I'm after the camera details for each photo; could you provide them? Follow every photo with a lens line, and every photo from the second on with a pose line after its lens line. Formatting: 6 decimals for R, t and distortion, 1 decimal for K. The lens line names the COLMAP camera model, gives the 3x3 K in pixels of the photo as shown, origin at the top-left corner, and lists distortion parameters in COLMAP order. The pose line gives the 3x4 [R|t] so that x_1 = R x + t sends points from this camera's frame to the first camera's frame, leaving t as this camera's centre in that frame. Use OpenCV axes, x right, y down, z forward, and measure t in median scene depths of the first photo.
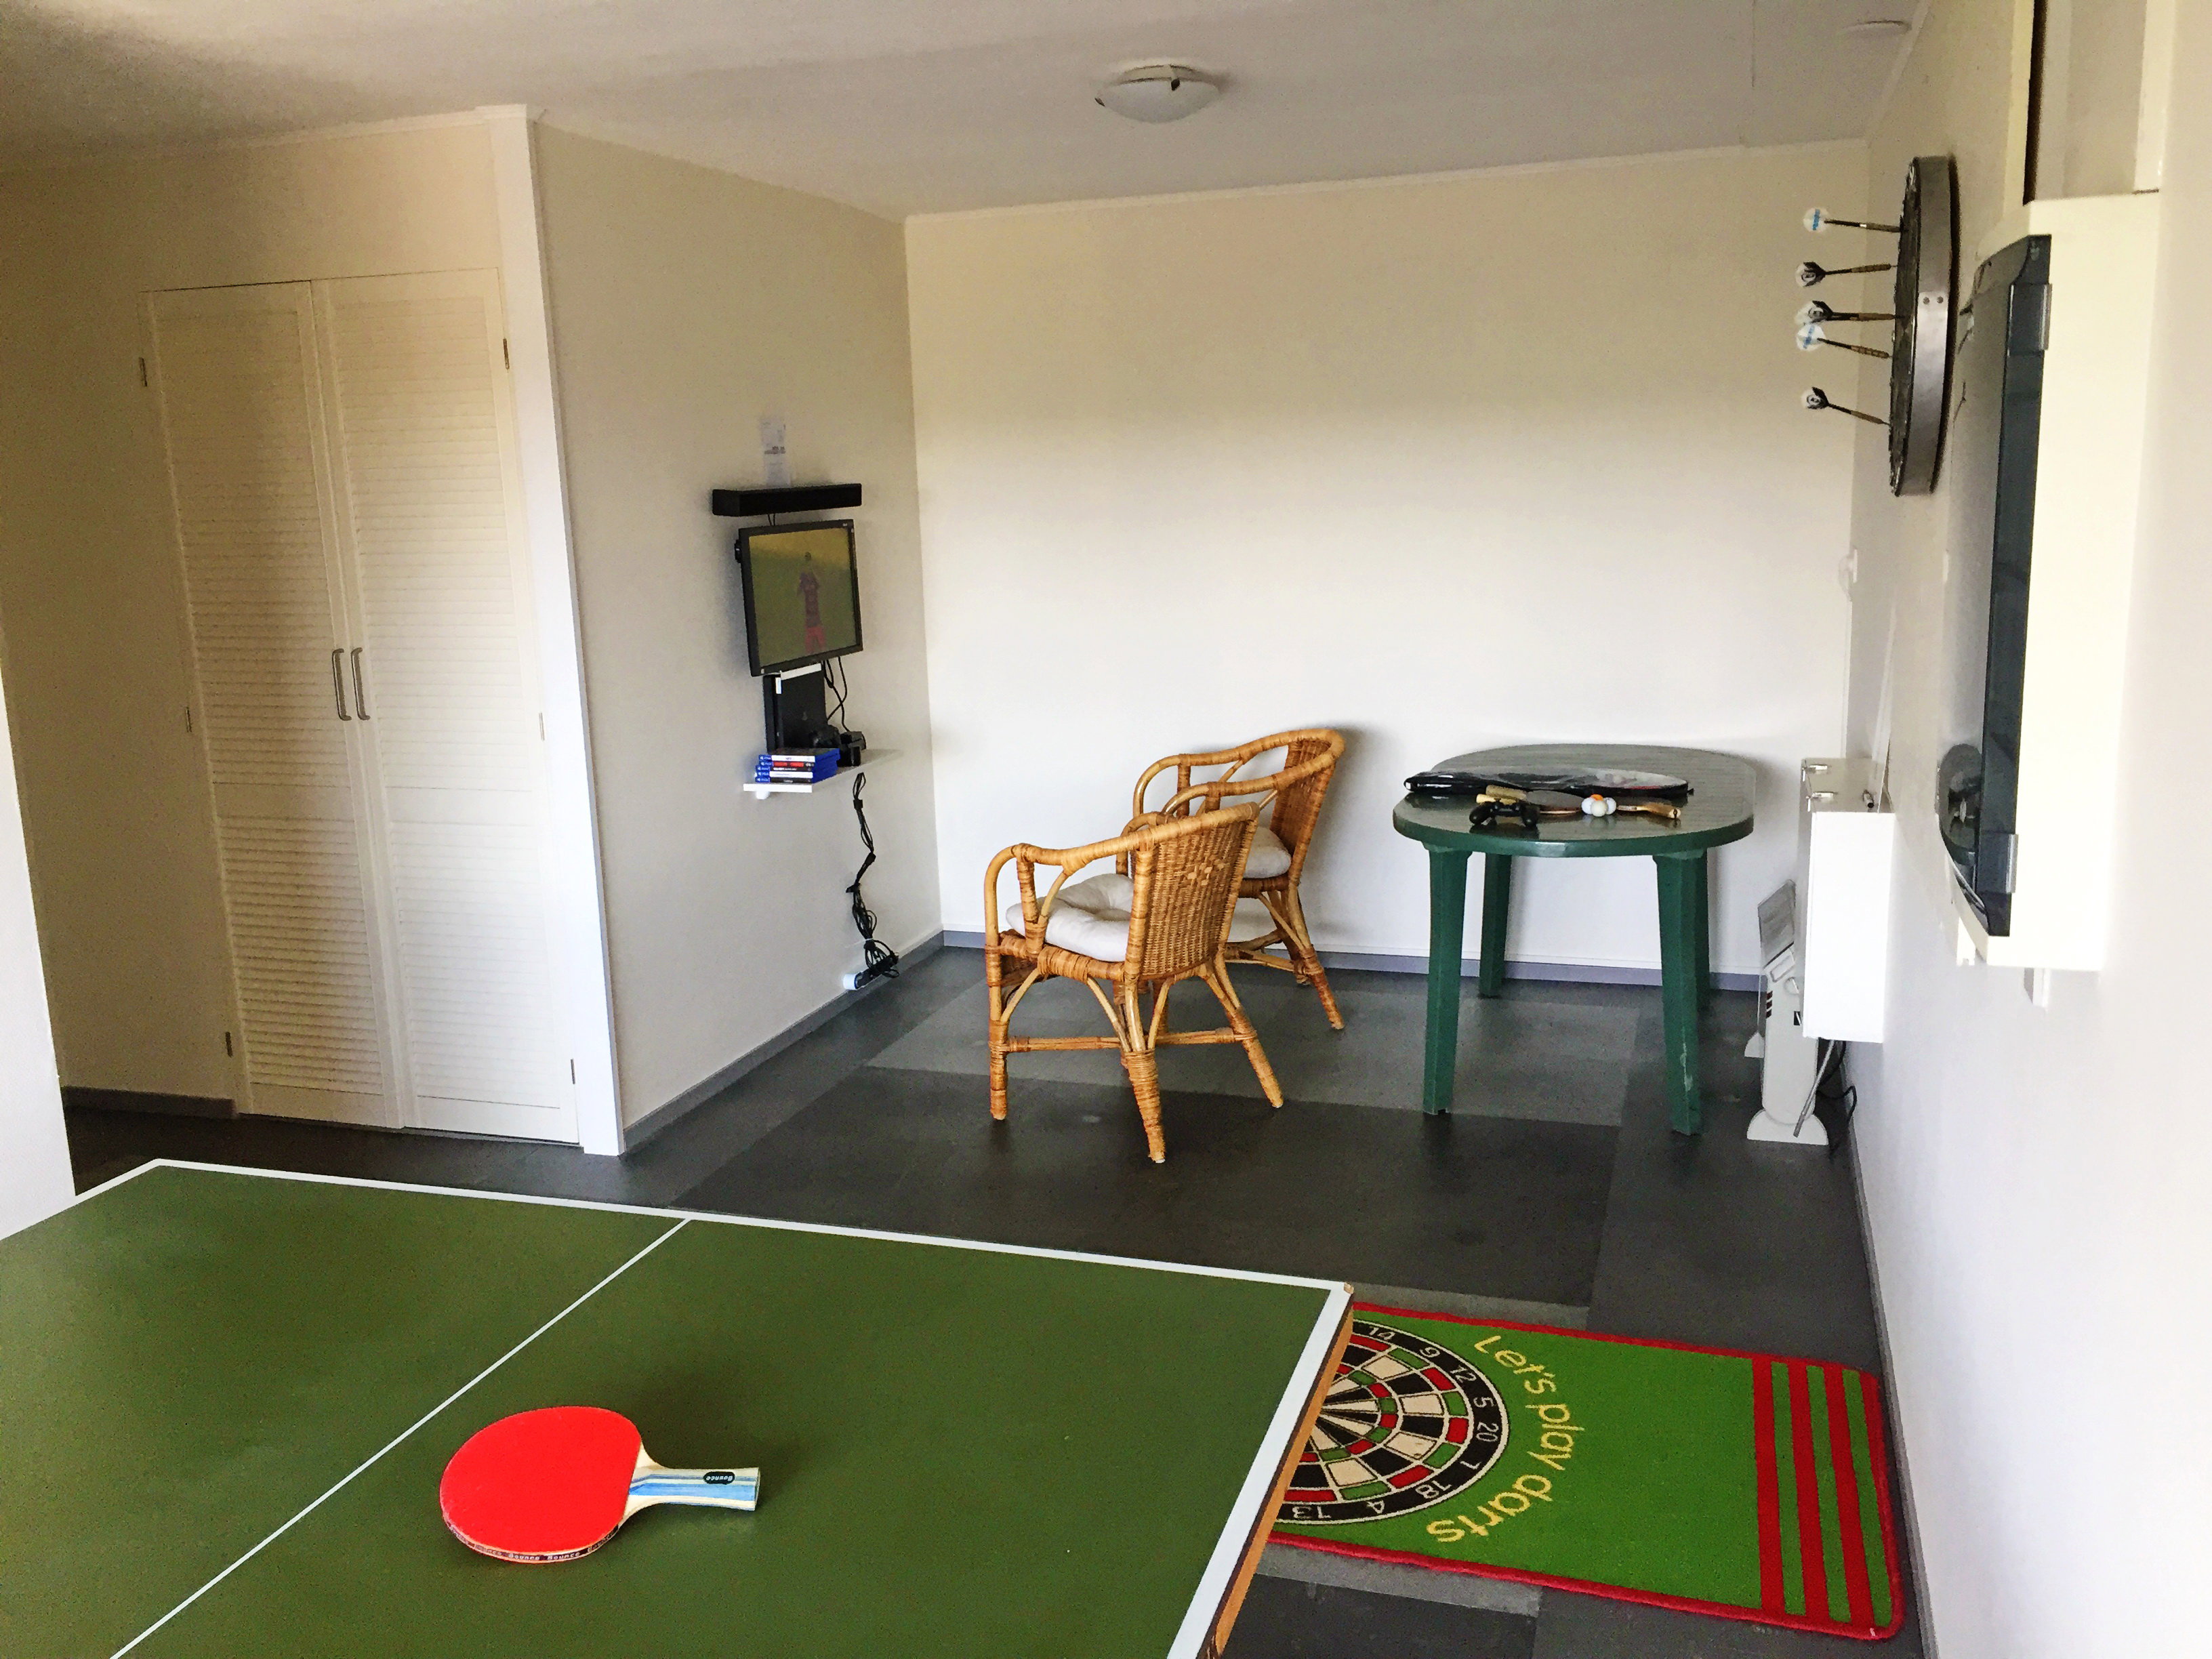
lens RADIAL K [[1868.9, 0, 1106.0], [0, 1868.9, 829.5], [0, 0, 1]] dist [0.117755, -0.078284]
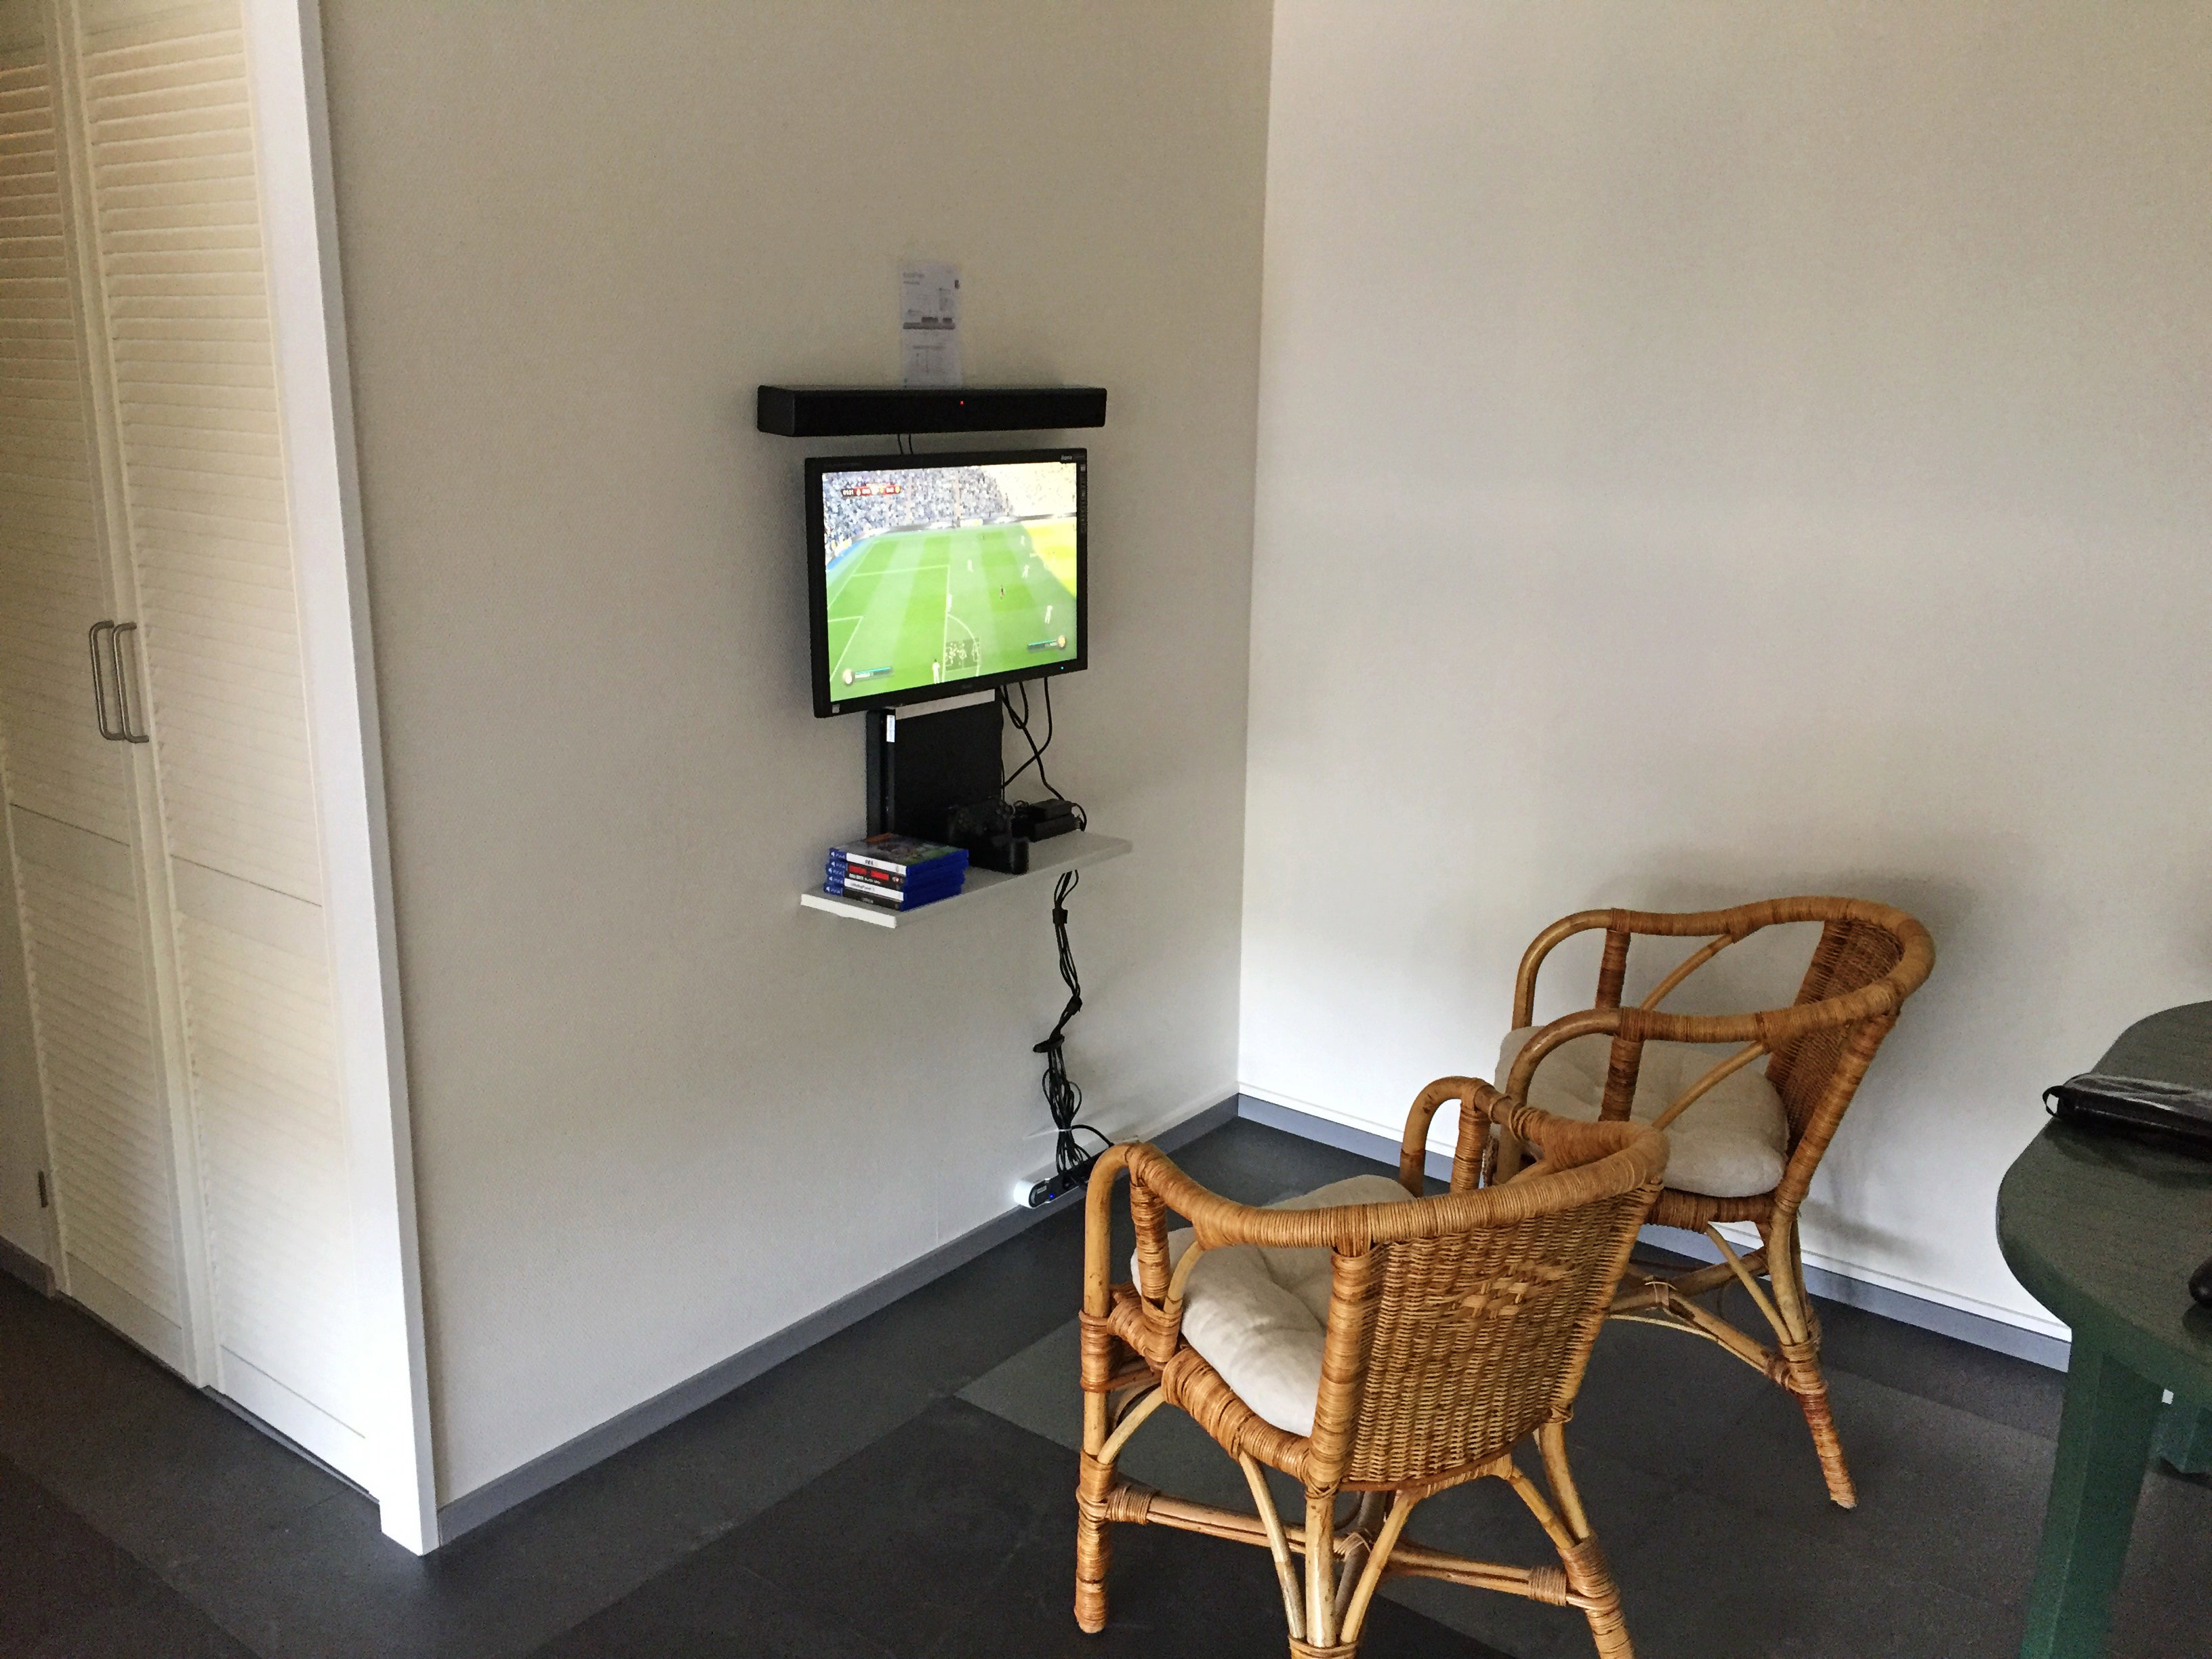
lens RADIAL K [[1890.8, 0, 1112.5], [0, 1890.8, 834.4], [0, 0, 1]] dist [0.113994, -0.155566]
pose [[0.943375, 0.126367, -0.306717, 0.078609], [-0.111149, 0.991566, 0.066661, -0.093220], [0.312554, -0.028795, 0.949464, 0.469229]]
